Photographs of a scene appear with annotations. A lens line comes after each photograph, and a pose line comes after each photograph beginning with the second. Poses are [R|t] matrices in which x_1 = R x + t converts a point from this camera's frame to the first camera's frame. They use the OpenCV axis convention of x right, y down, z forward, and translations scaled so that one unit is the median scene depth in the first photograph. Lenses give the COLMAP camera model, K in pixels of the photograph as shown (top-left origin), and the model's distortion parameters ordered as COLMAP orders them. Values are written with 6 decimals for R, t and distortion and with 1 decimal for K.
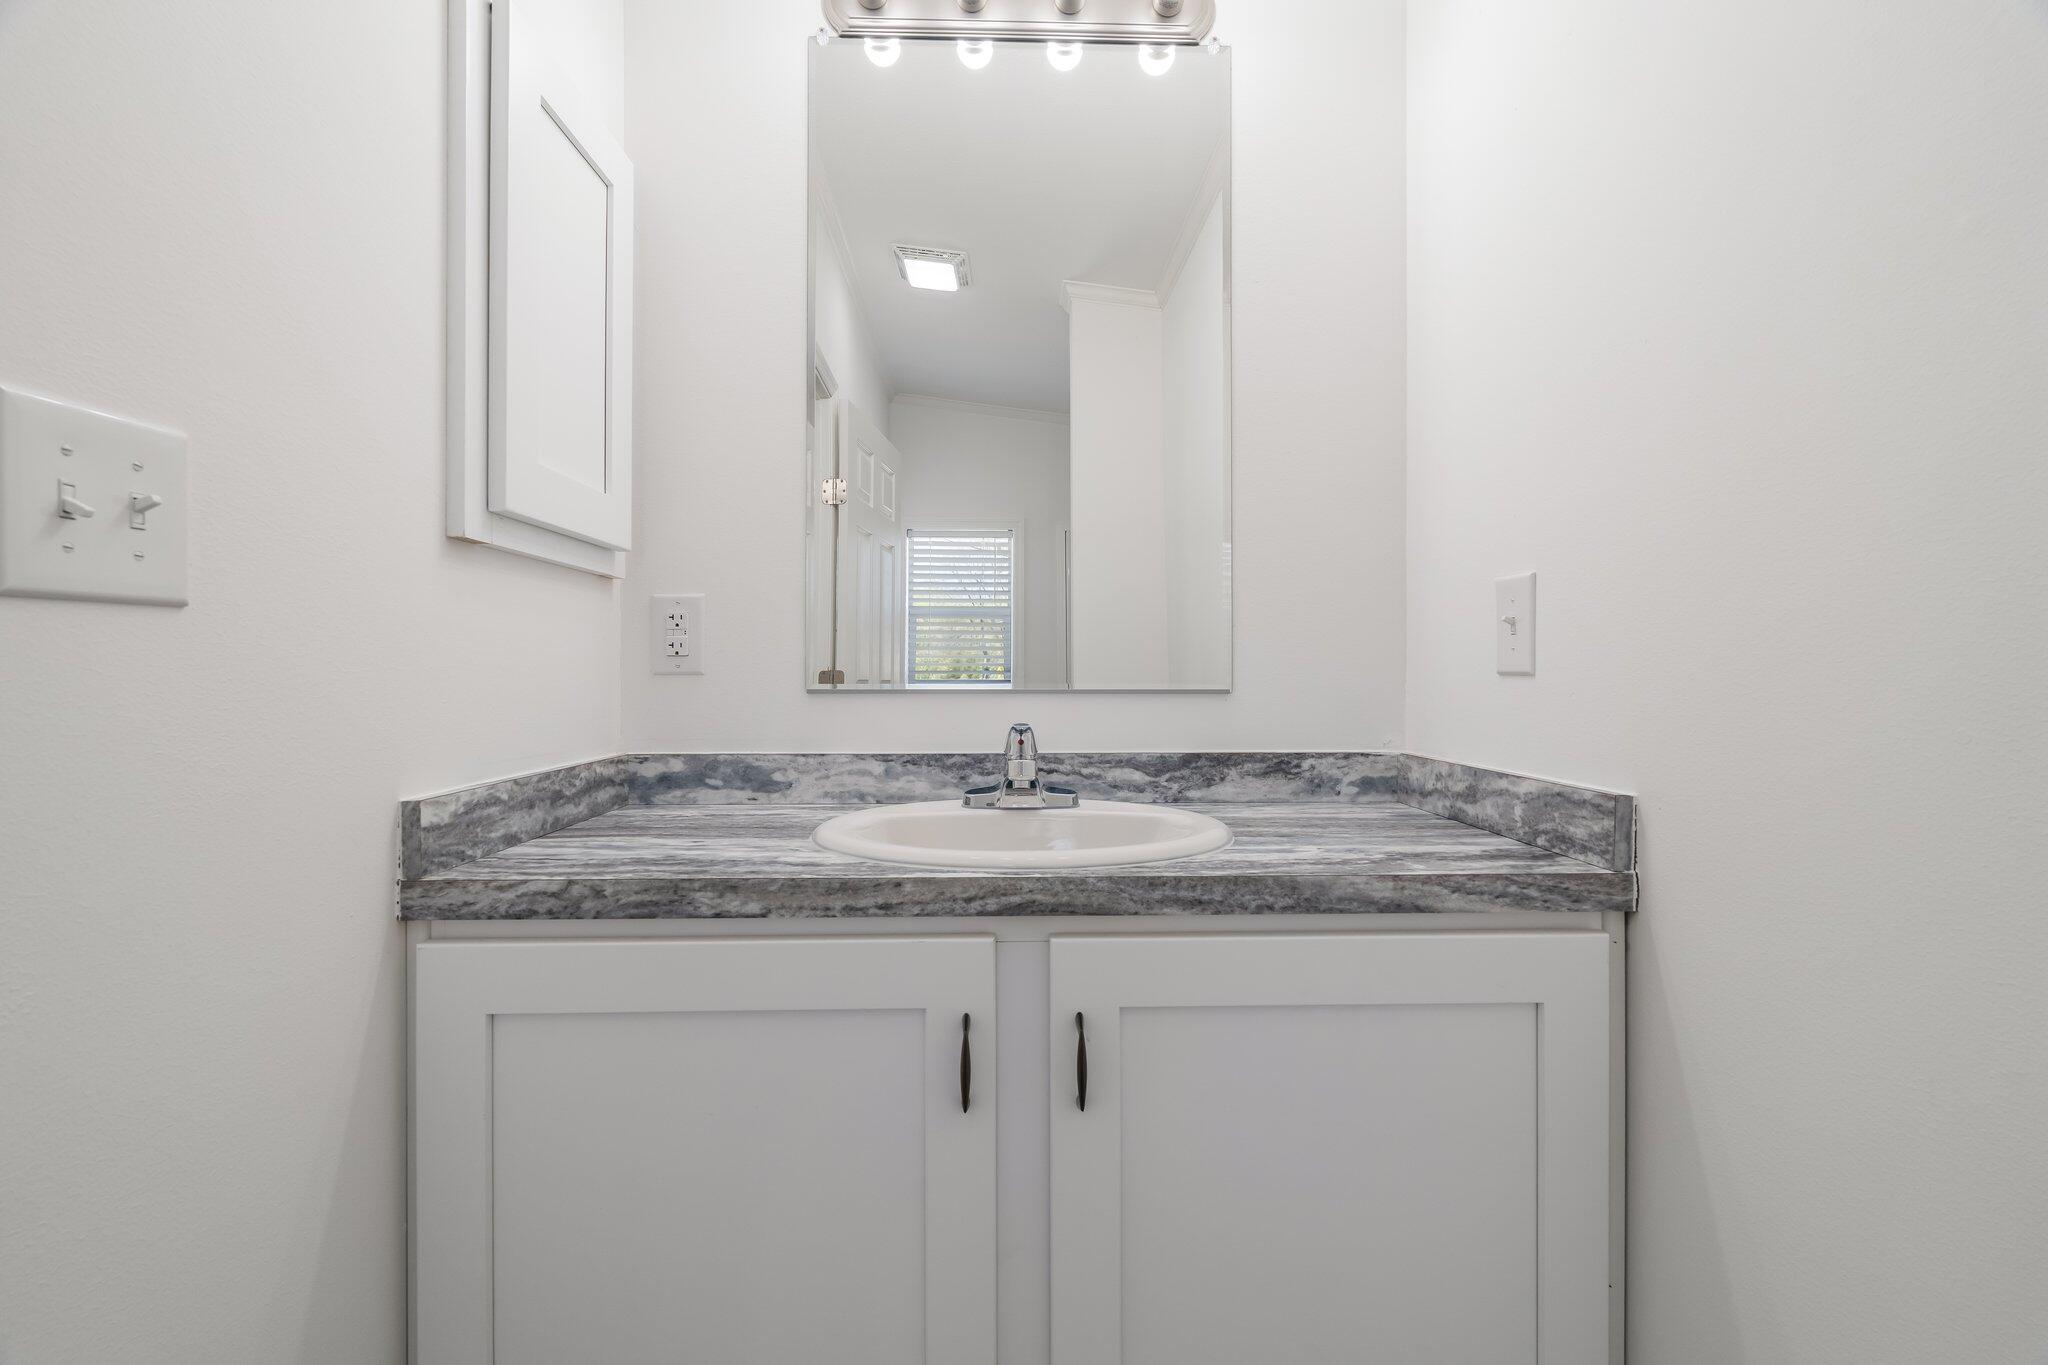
lens RADIAL K [[901.8, 0, 1028.2], [0, 901.8, 682.6], [0, 0, 1]] dist [-0.000704, 0.000287]
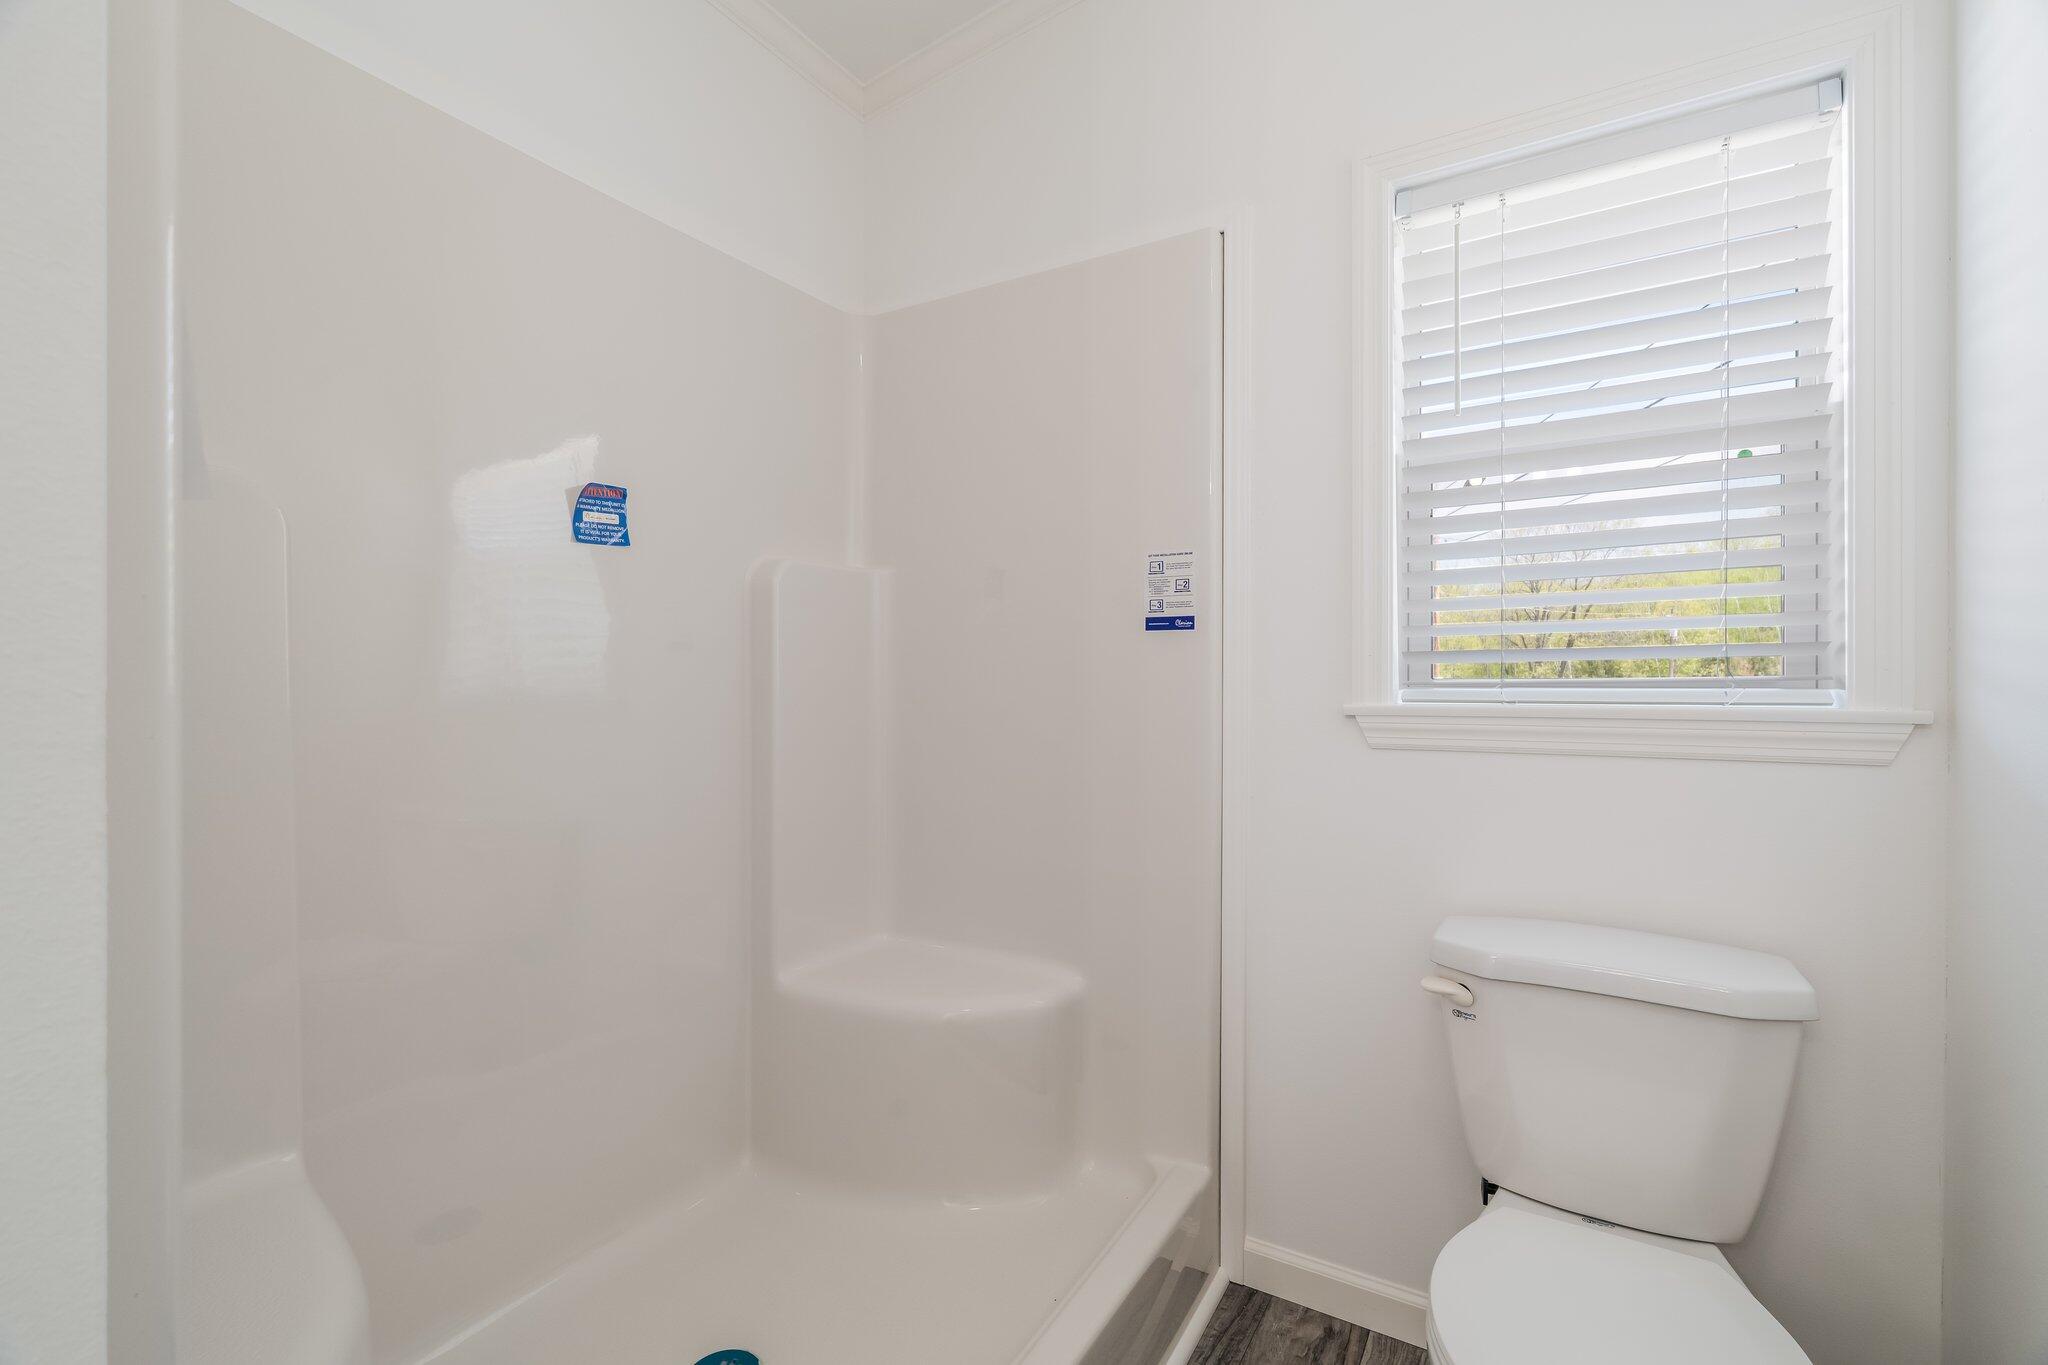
lens RADIAL K [[901.8, 0, 1024.3], [0, 901.8, 681.8], [0, 0, 1]] dist [-0.000704, 0.000287]
pose [[0.858817, -0.006046, -0.512246, -0.085685], [0.007462, 0.999972, 0.000709, -0.002120], [0.512227, -0.004432, 0.858838, 0.658637]]
